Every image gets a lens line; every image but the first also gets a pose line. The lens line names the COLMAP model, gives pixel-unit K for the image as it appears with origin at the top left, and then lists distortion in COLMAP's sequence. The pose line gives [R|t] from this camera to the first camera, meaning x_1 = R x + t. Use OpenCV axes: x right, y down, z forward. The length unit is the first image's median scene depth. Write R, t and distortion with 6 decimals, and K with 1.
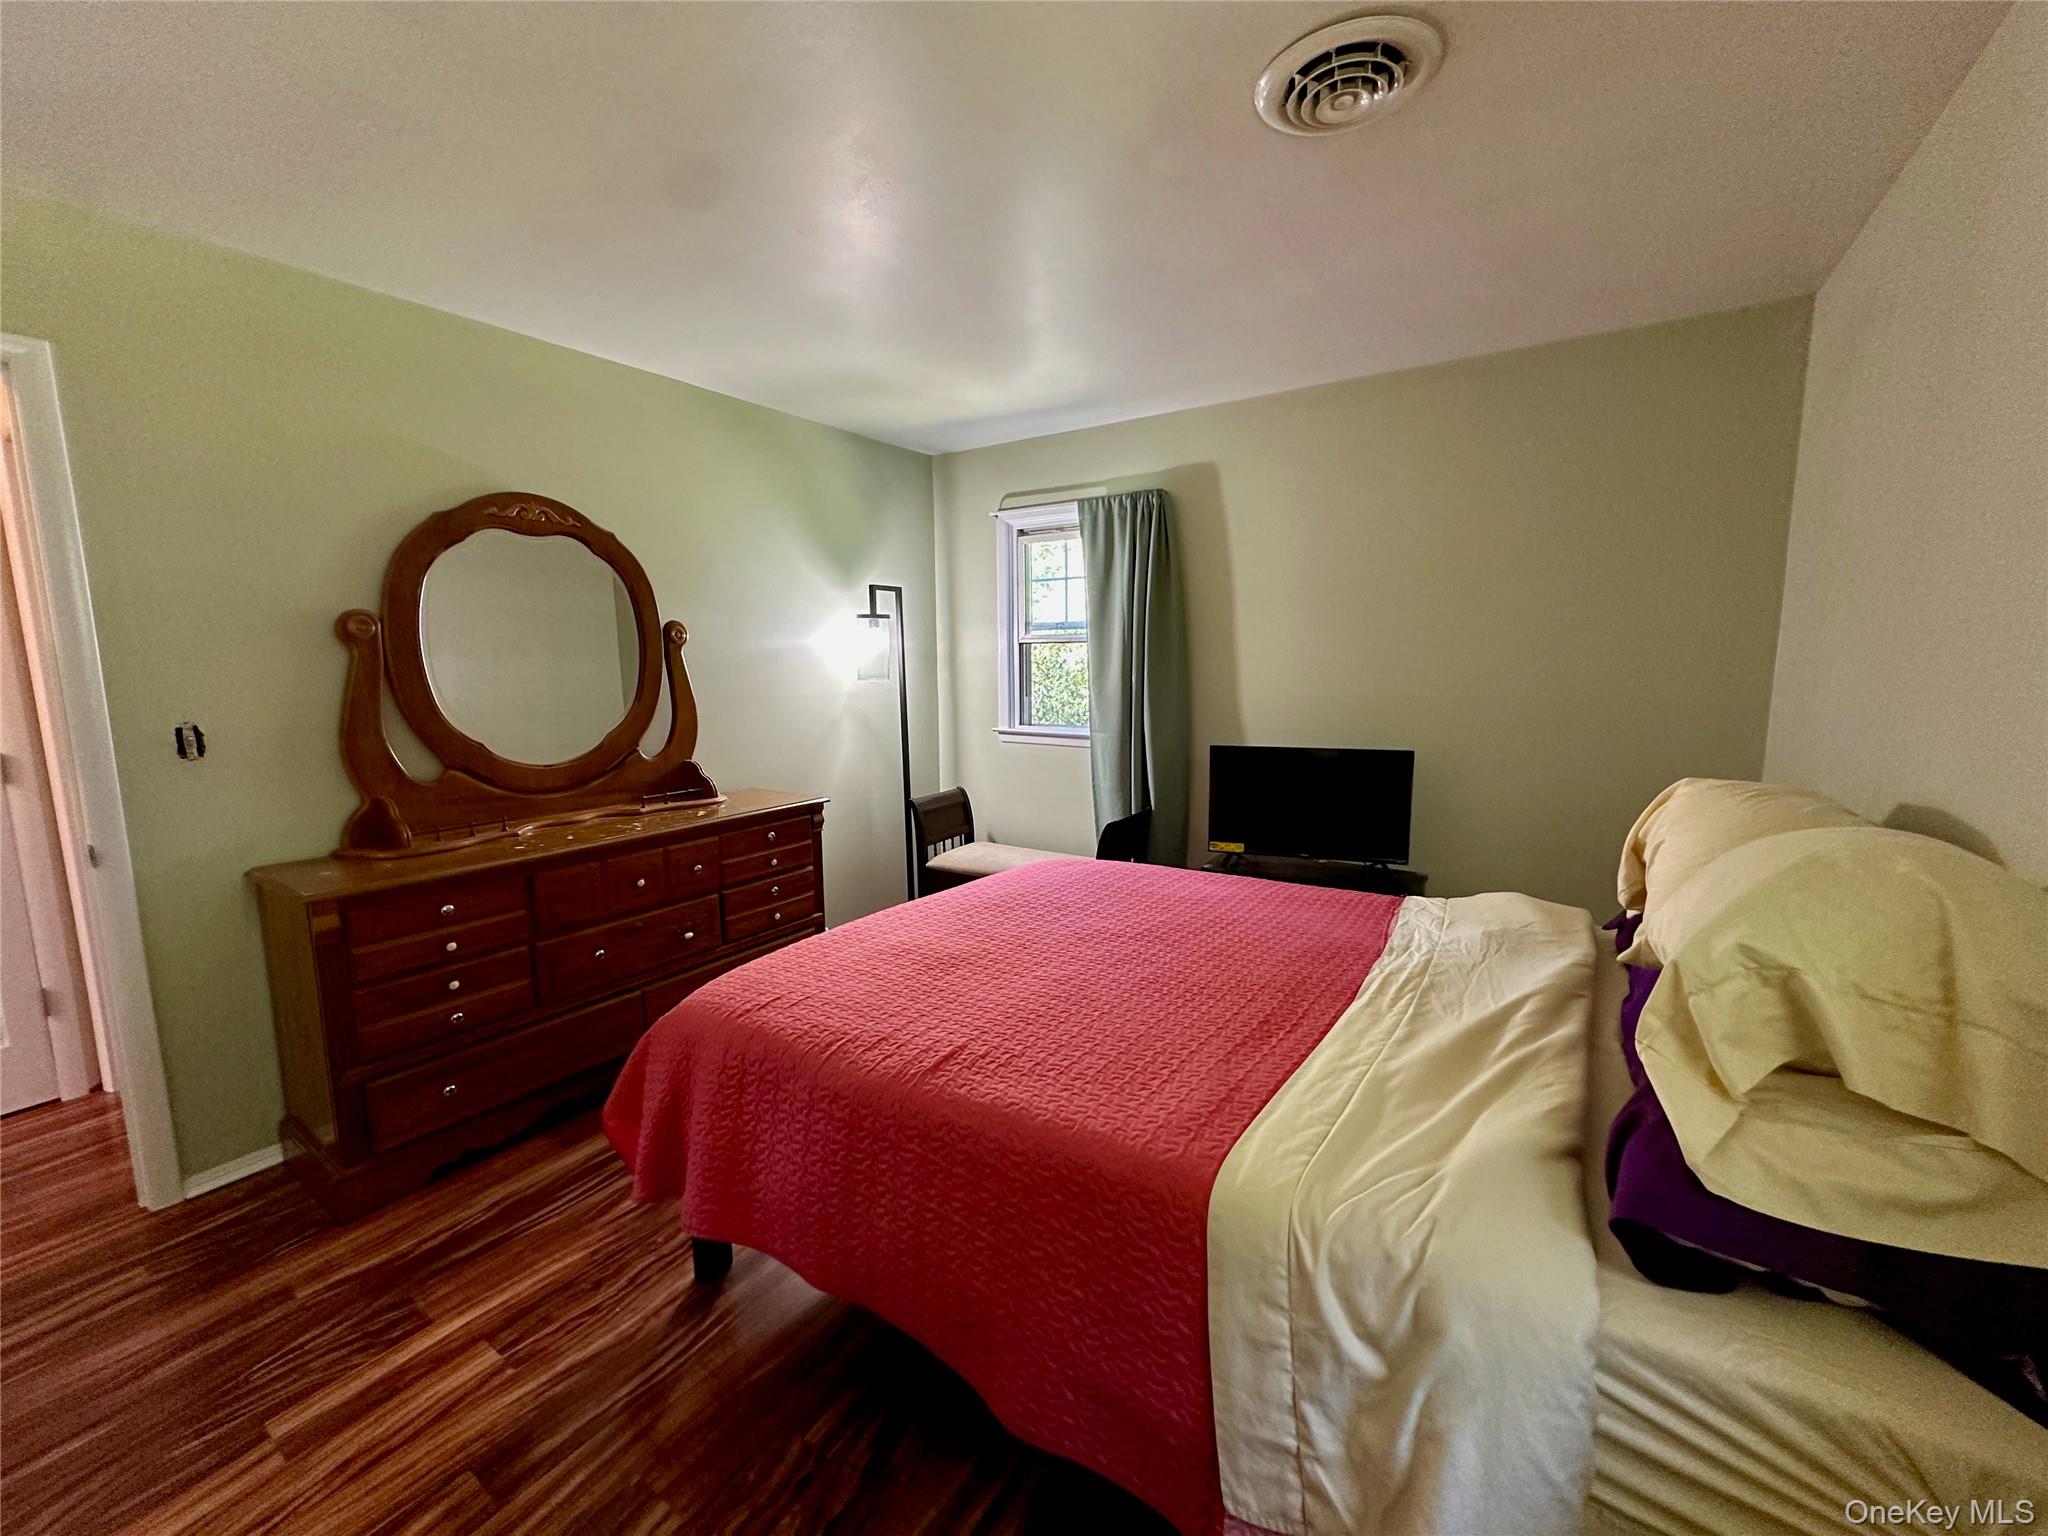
lens RADIAL K [[813.4, 0, 1029.9], [0, 813.4, 767.9], [0, 0, 1]] dist [-0.001125, -0.000009]
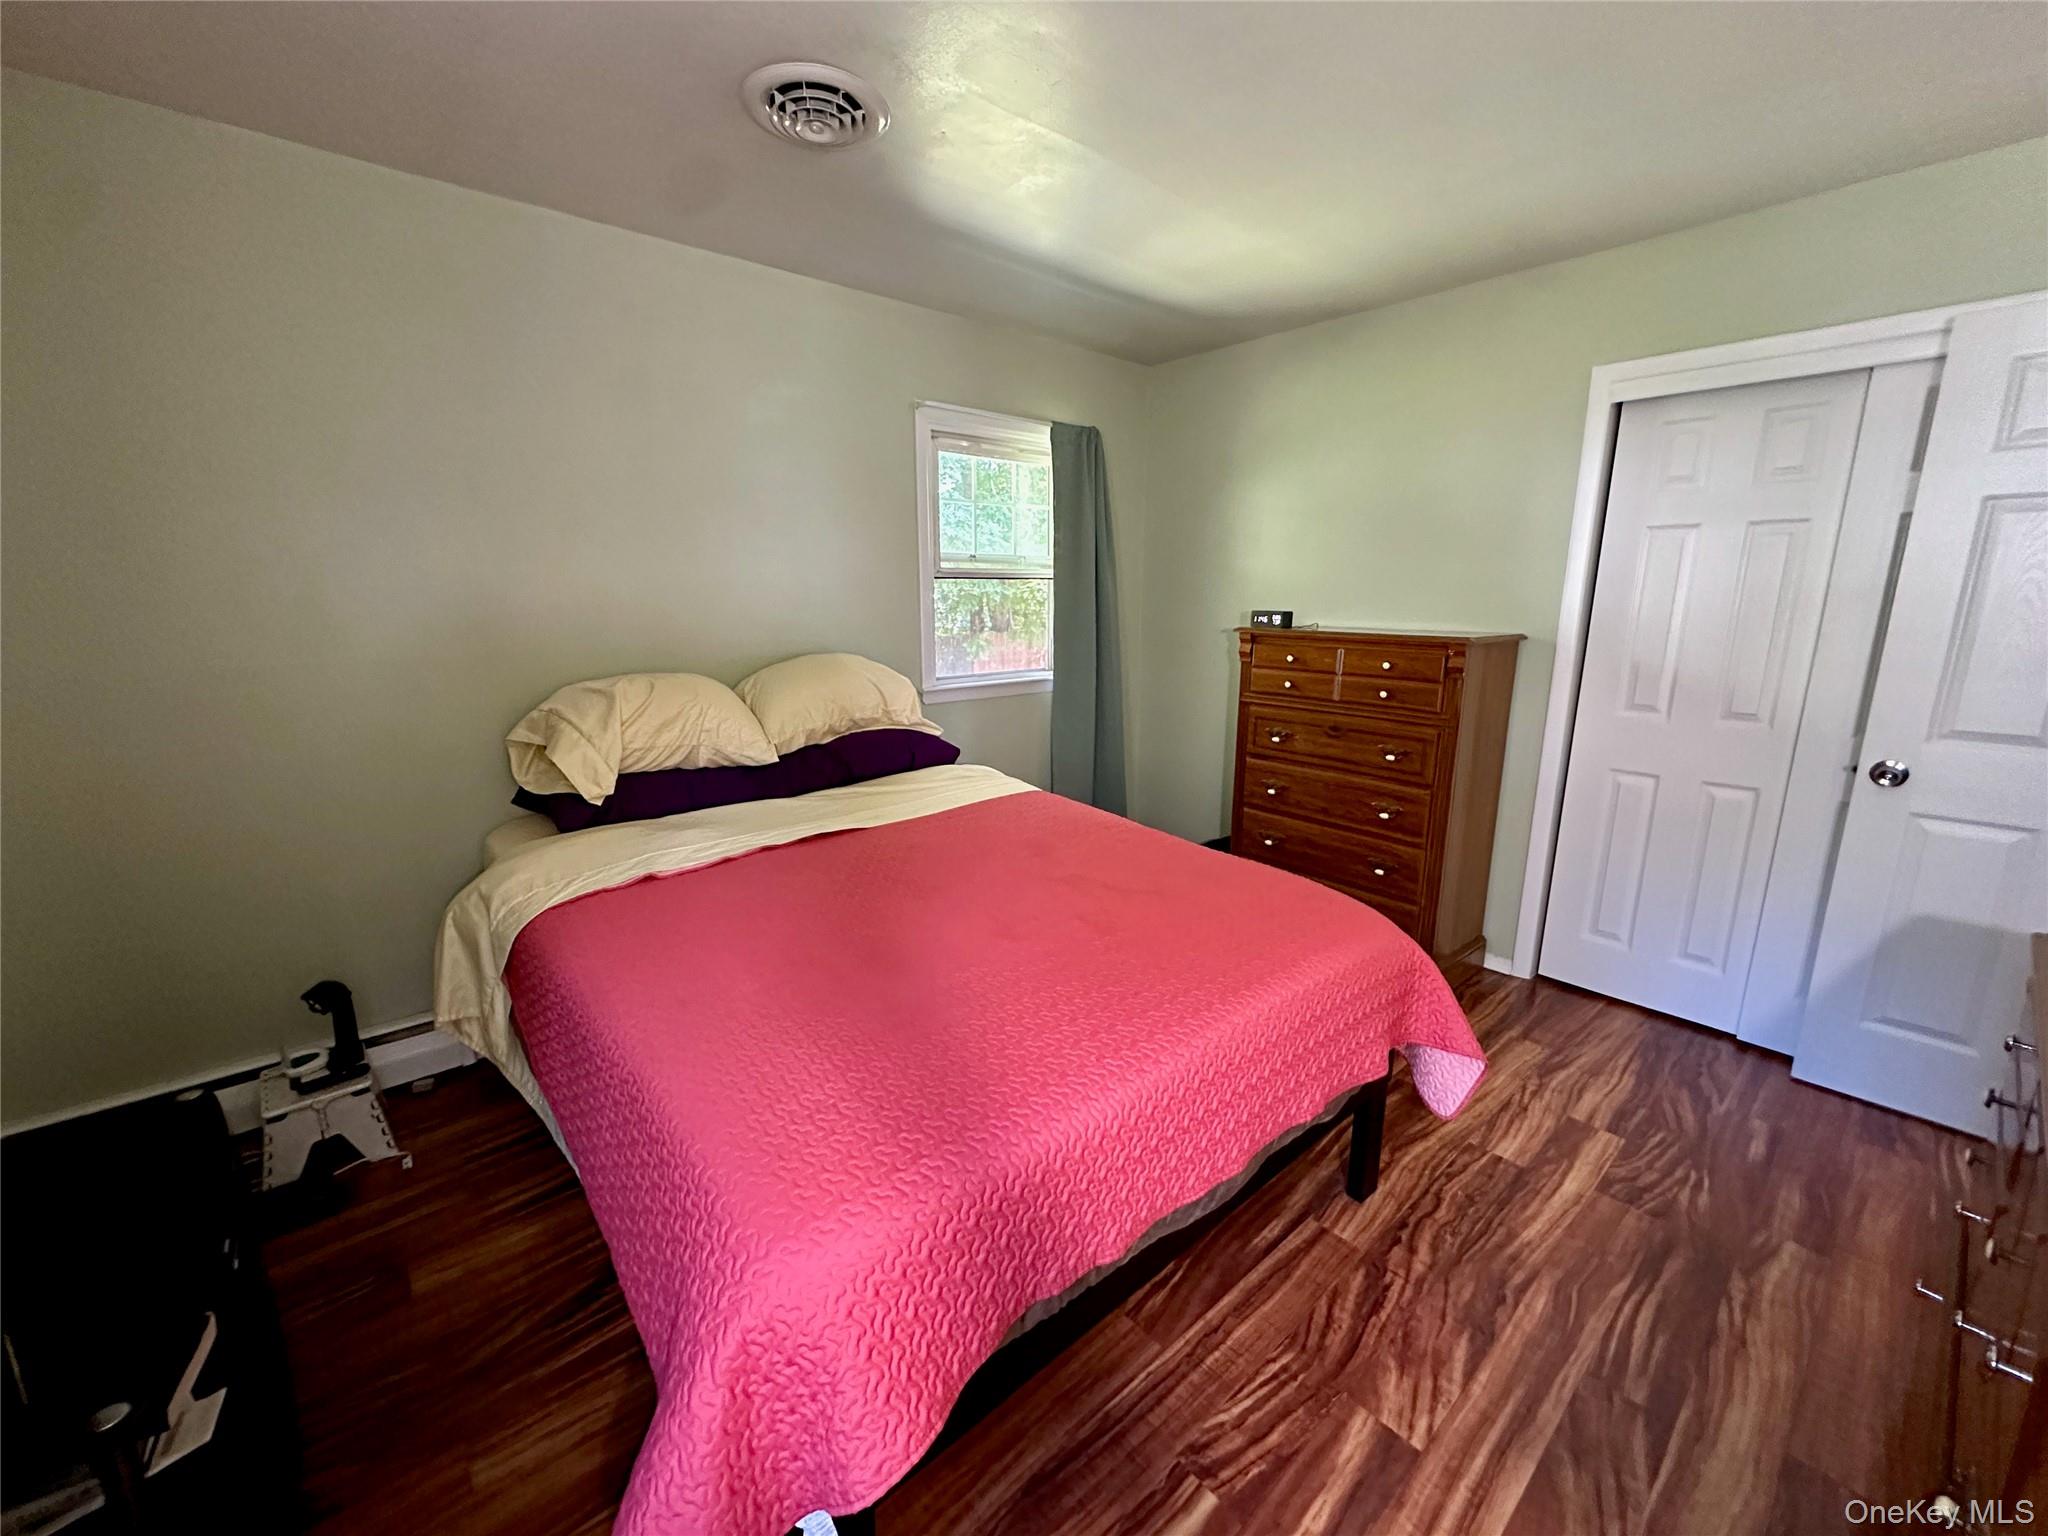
lens RADIAL K [[813.4, 0, 1026.5], [0, 813.4, 766.3], [0, 0, 1]] dist [-0.001125, -0.000009]
pose [[-0.964131, -0.049758, 0.260723, -0.206217], [0.045121, 0.937250, 0.345727, -0.252206], [-0.261565, 0.345090, -0.901386, 1.738093]]
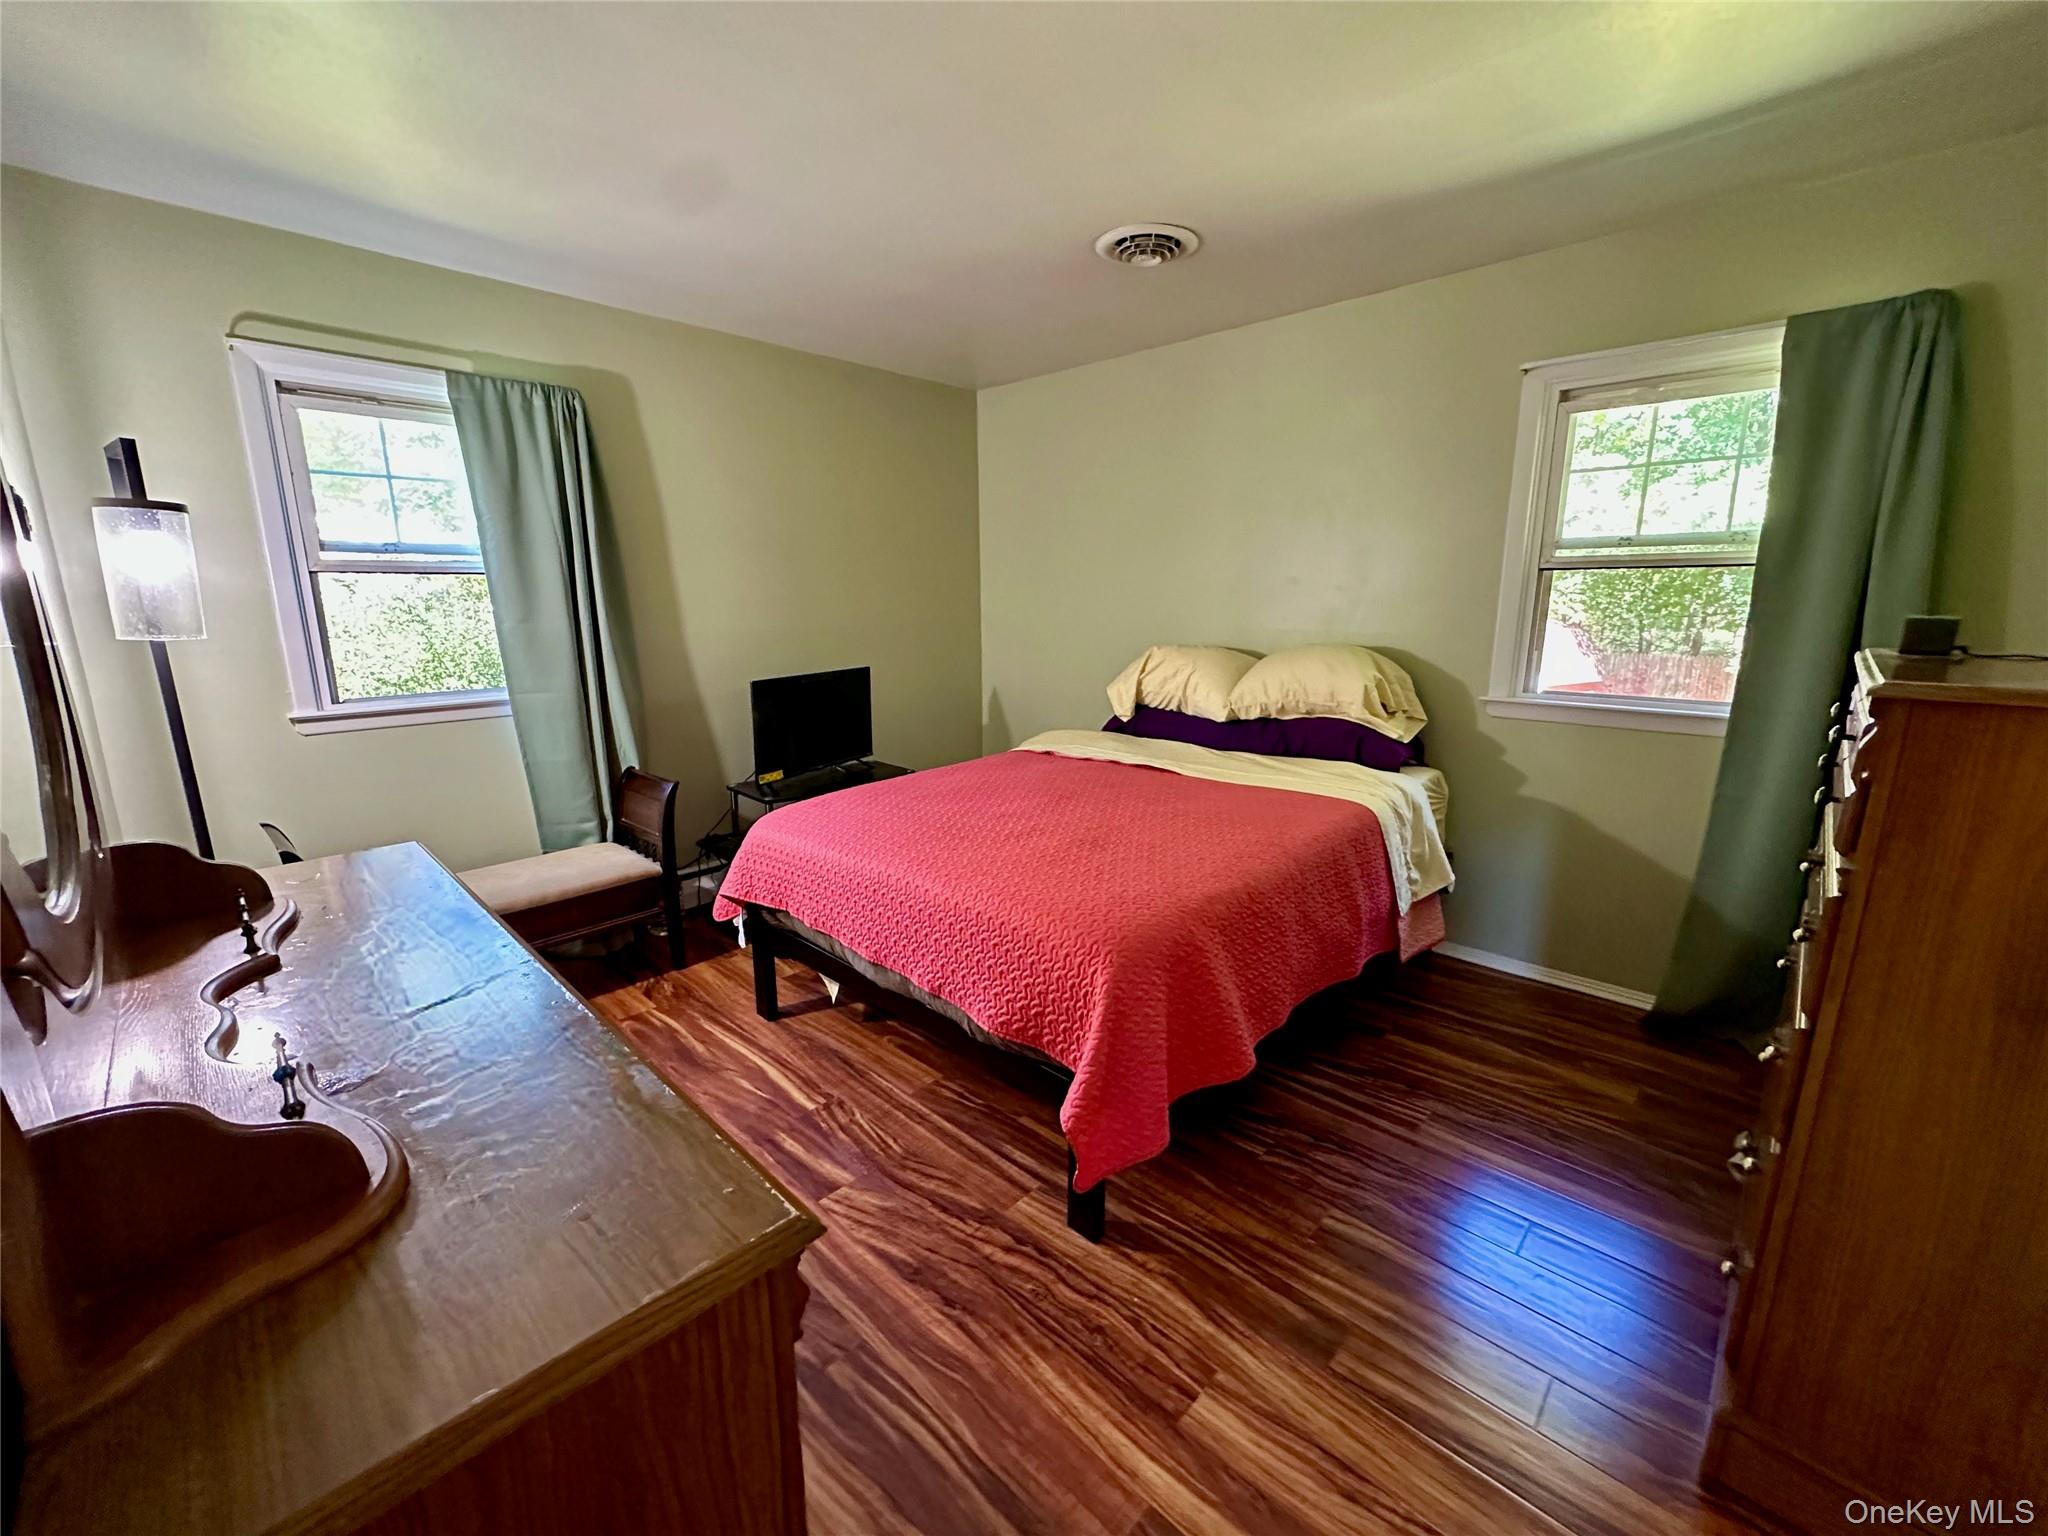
lens RADIAL K [[813.4, 0, 1017.3], [0, 813.4, 765.1], [0, 0, 1]] dist [-0.001125, -0.000009]
pose [[0.175302, -0.194864, 0.965038, -1.139494], [0.141448, 0.975032, 0.171188, -0.083907], [-0.974301, 0.106493, 0.198488, 0.776625]]
